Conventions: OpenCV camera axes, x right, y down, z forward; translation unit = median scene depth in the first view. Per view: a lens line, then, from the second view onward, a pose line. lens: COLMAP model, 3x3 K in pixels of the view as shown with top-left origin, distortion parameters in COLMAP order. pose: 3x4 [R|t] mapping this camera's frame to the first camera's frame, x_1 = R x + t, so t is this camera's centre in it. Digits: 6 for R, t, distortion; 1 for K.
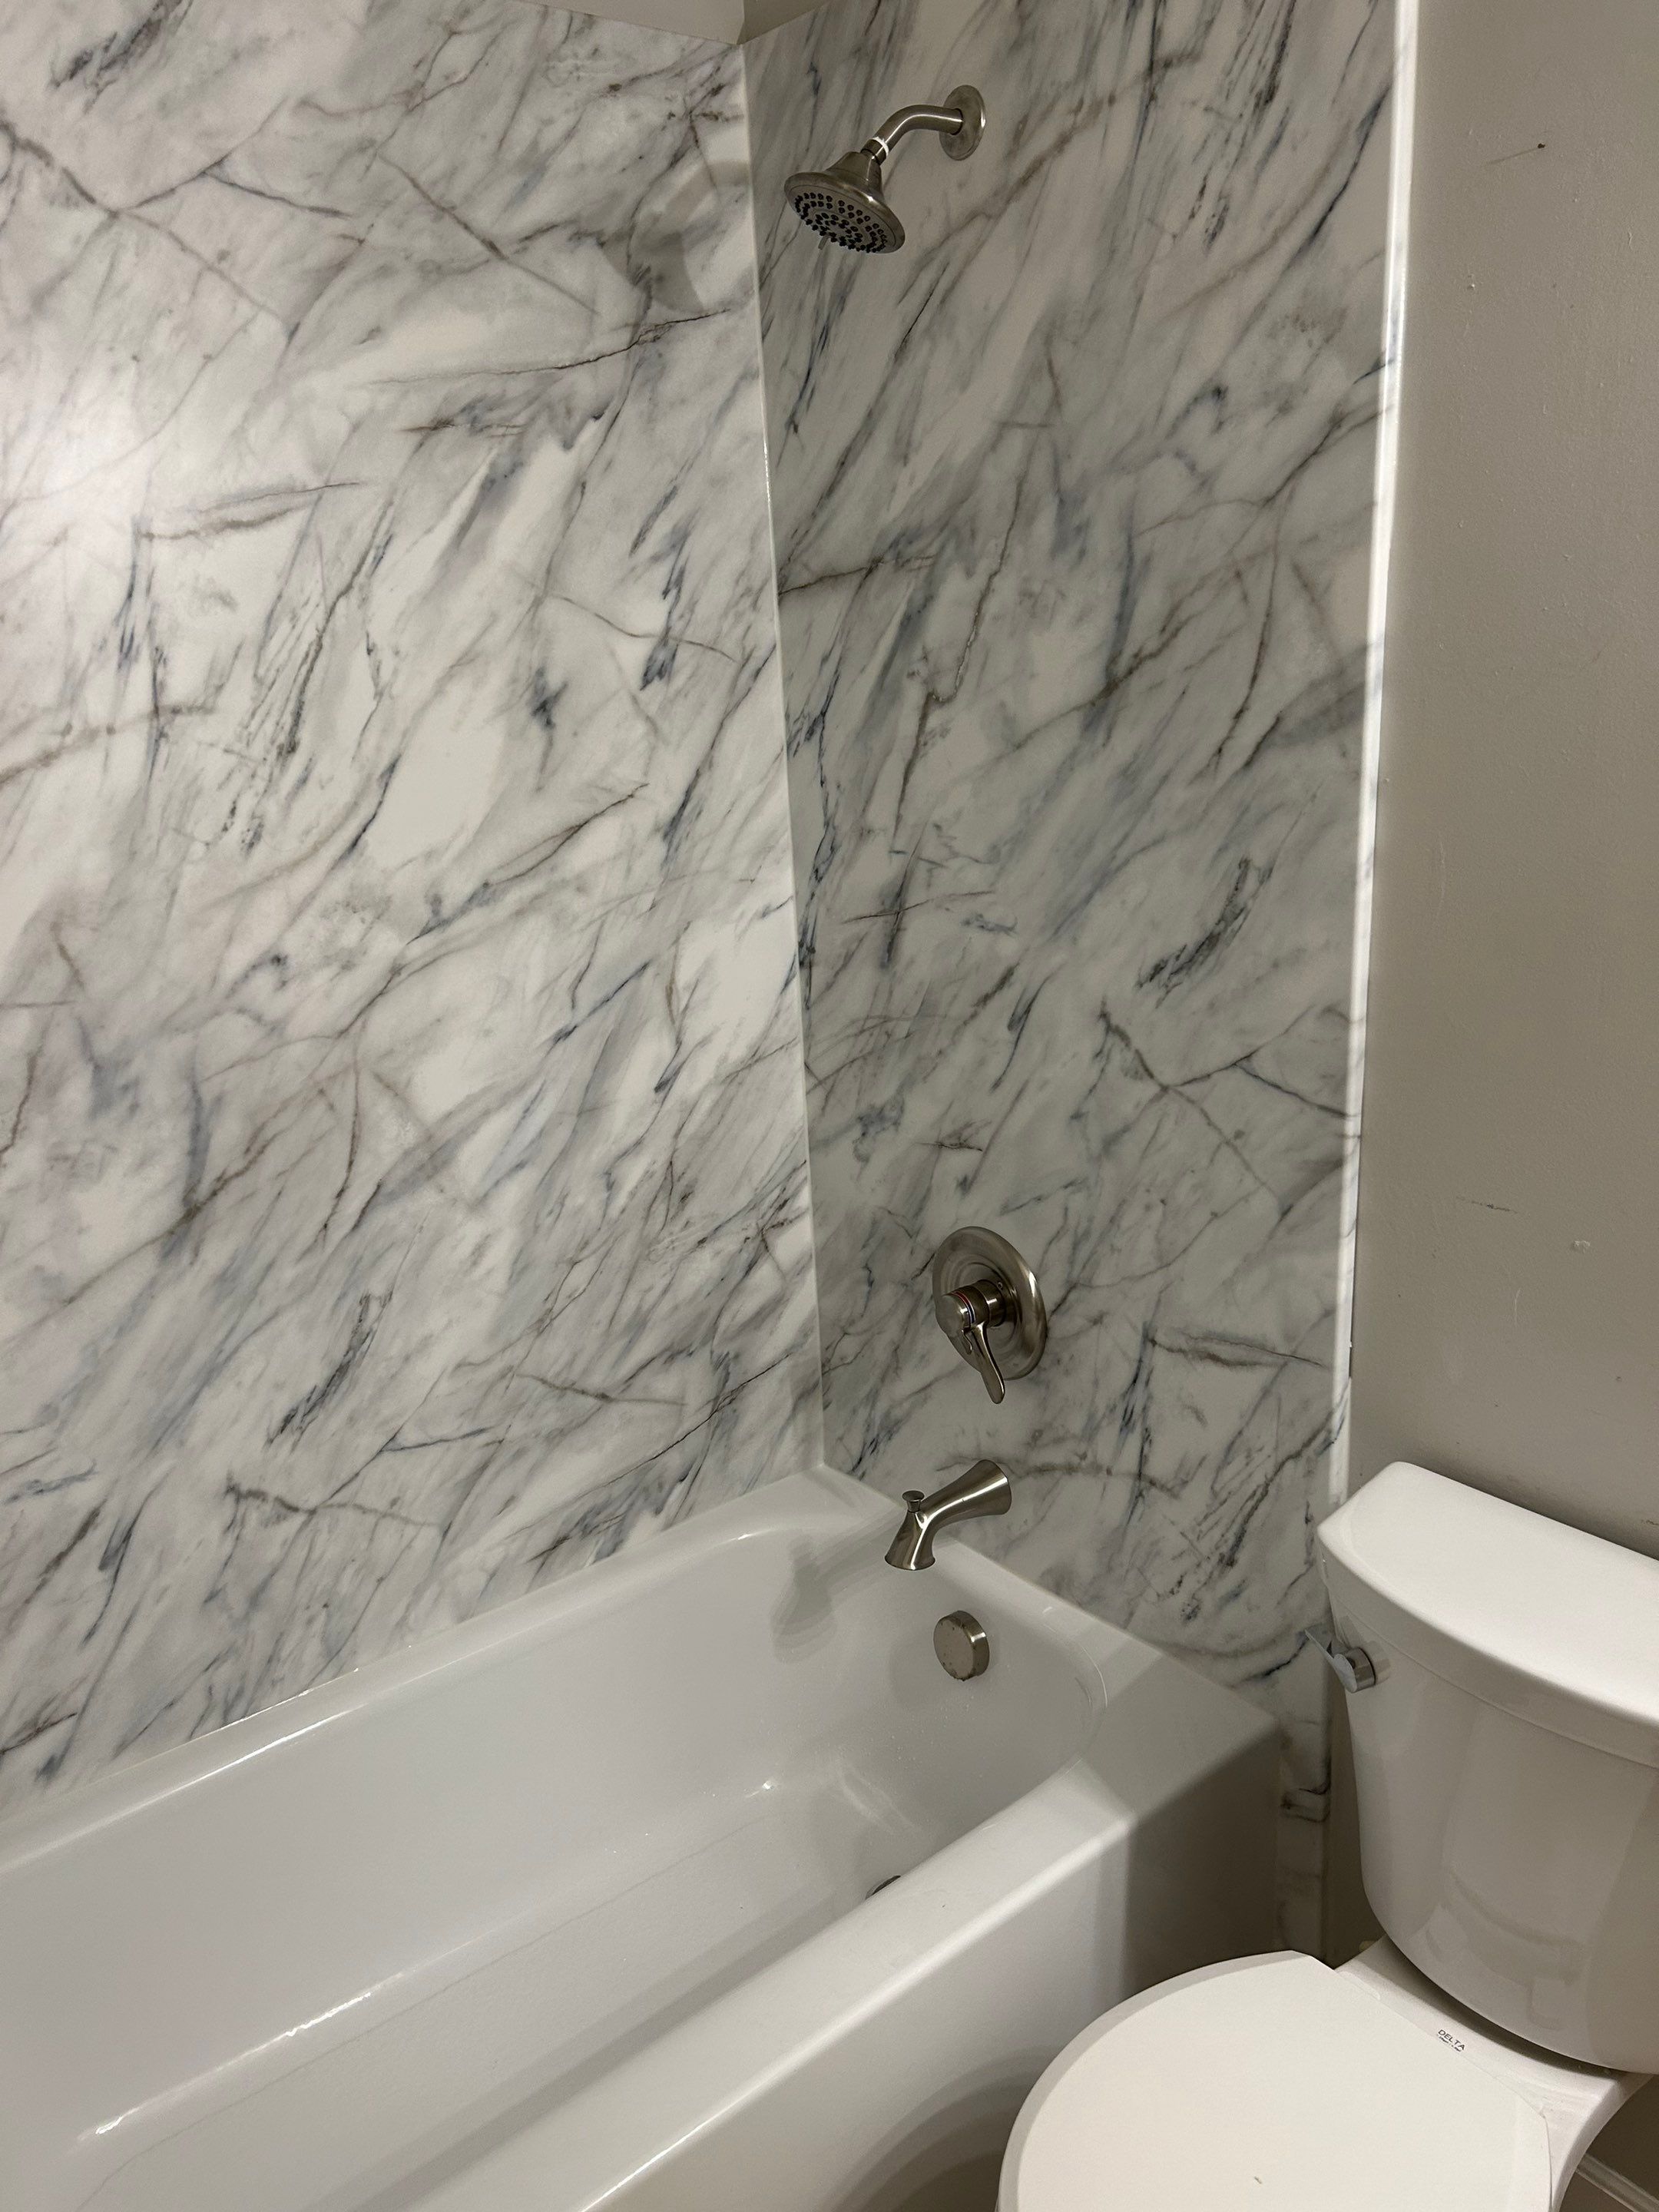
lens RADIAL K [[1655.0, 0, 812.5], [0, 1655.0, 1118.9], [0, 0, 1]] dist [0.060781, -0.074399]
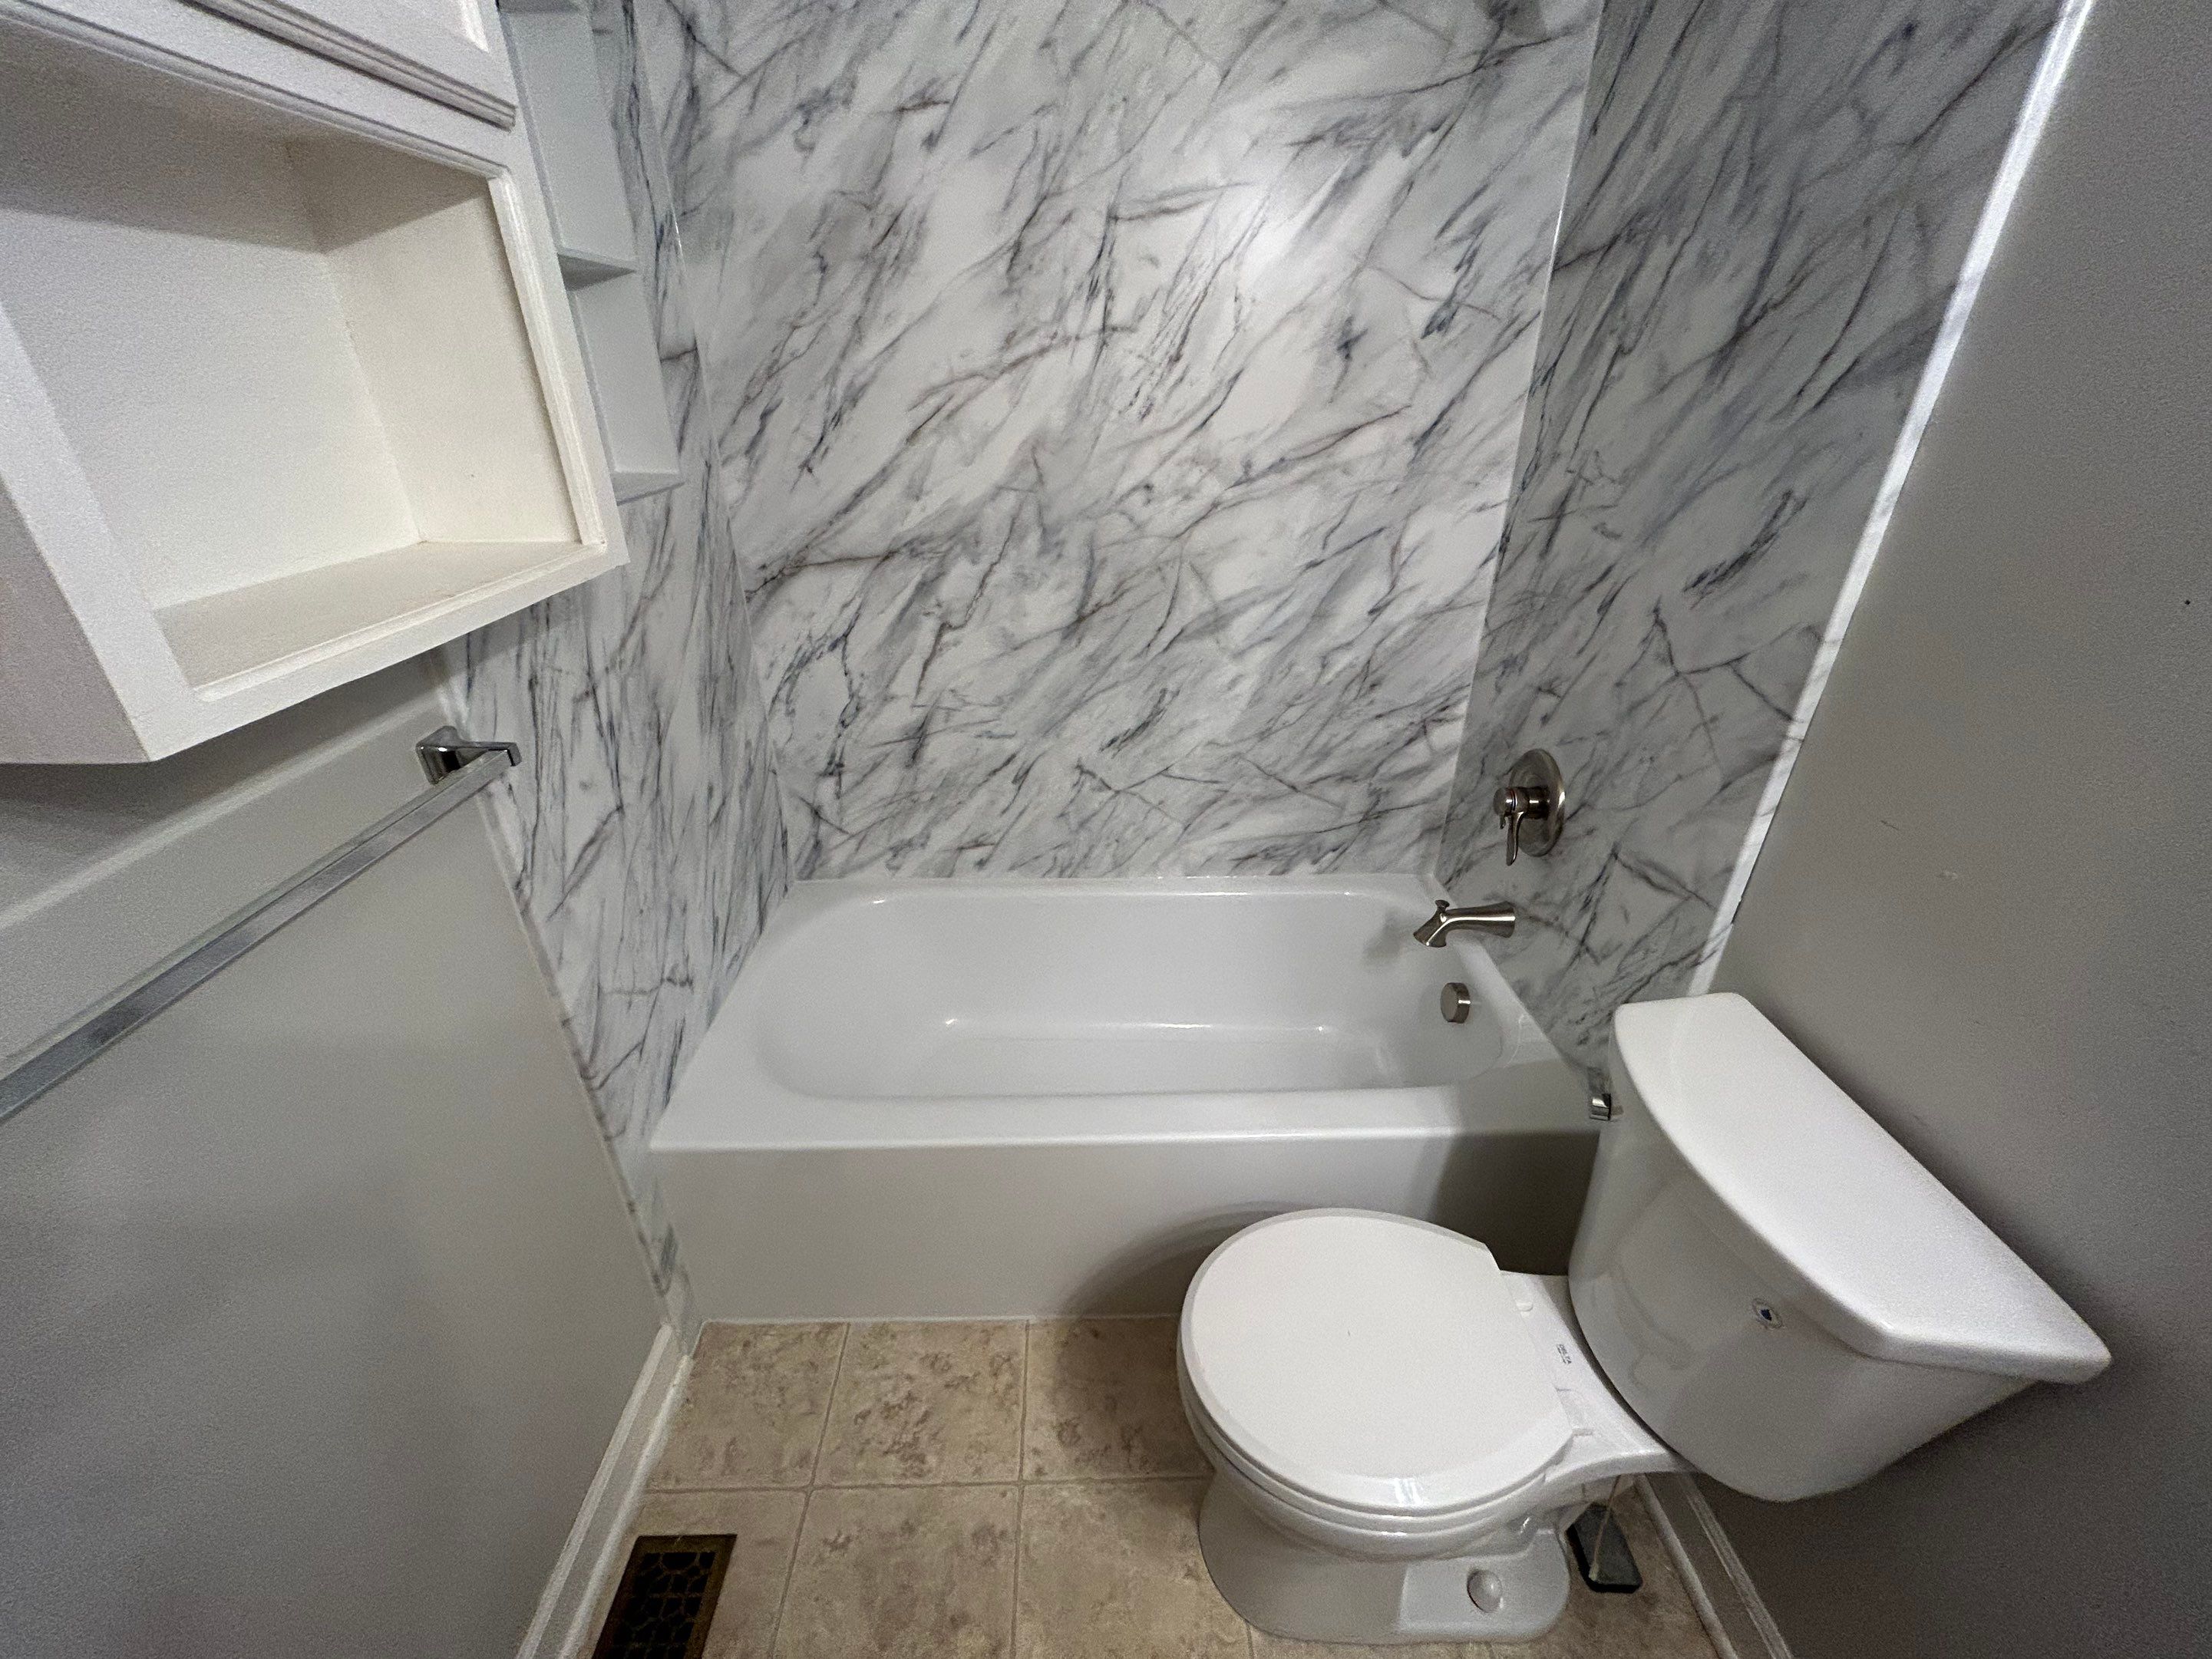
lens RADIAL K [[888.1, 0, 1106.0], [0, 888.1, 829.5], [0, 0, 1]] dist [-0.002924, 0.000092]
pose [[0.794651, 0.324178, -0.513263, 0.245914], [-0.213220, 0.940658, 0.264006, 0.008117], [0.568390, -0.100354, 0.816616, 0.157478]]
